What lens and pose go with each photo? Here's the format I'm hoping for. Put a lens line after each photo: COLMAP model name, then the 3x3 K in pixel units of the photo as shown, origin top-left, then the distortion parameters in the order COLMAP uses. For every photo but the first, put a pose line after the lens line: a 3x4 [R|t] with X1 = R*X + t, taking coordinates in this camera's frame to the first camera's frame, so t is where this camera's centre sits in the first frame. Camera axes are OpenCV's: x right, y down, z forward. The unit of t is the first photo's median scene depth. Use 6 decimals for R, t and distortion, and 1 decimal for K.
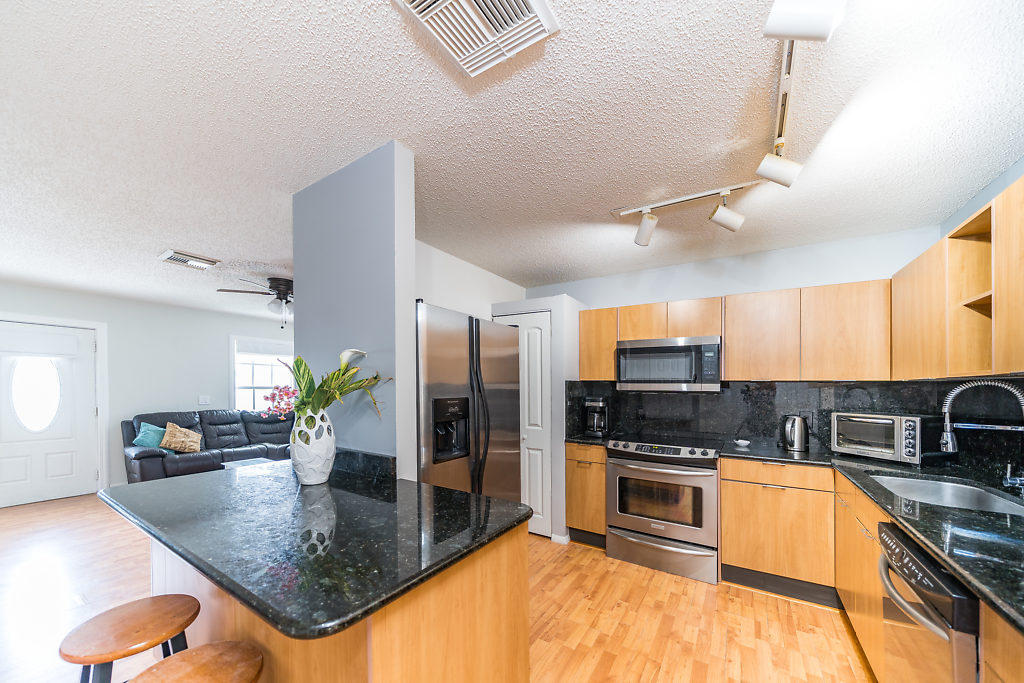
lens RADIAL K [[369.3, 0, 509.4], [0, 369.3, 387.7], [0, 0, 1]] dist [-0.009781, -0.000017]
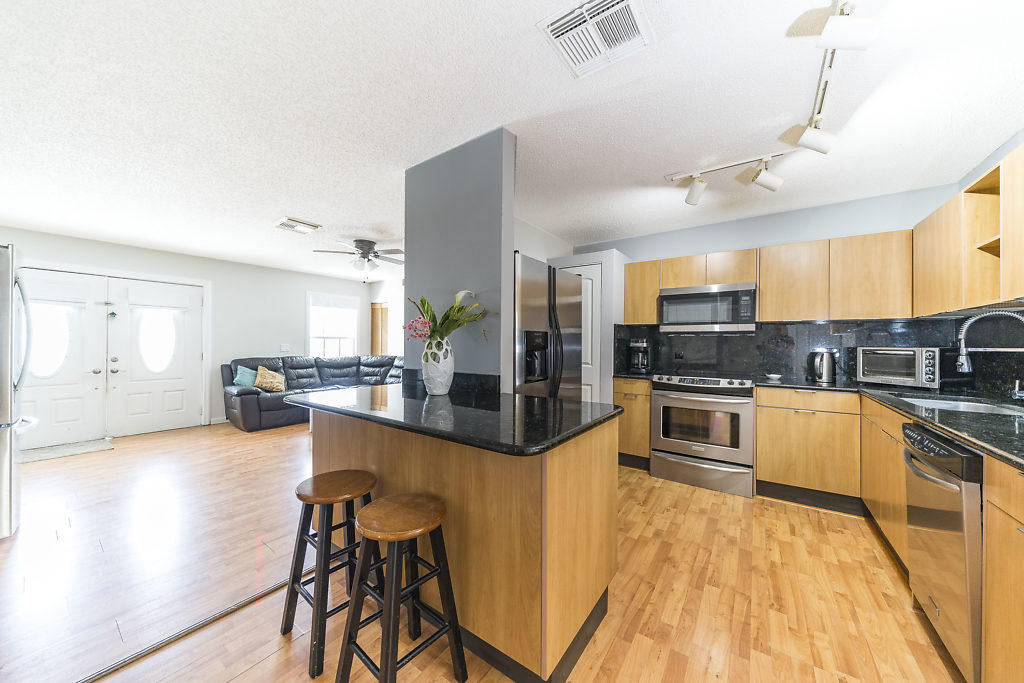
lens RADIAL K [[346.9, 0, 511.9], [0, 346.9, 345.1], [0, 0, 1]] dist [-0.008590, -0.000164]
pose [[0.998551, -0.000759, -0.053807, -0.146013], [0.000934, 0.999994, 0.003238, 0.057865], [0.053804, -0.003284, 0.998546, -0.135511]]
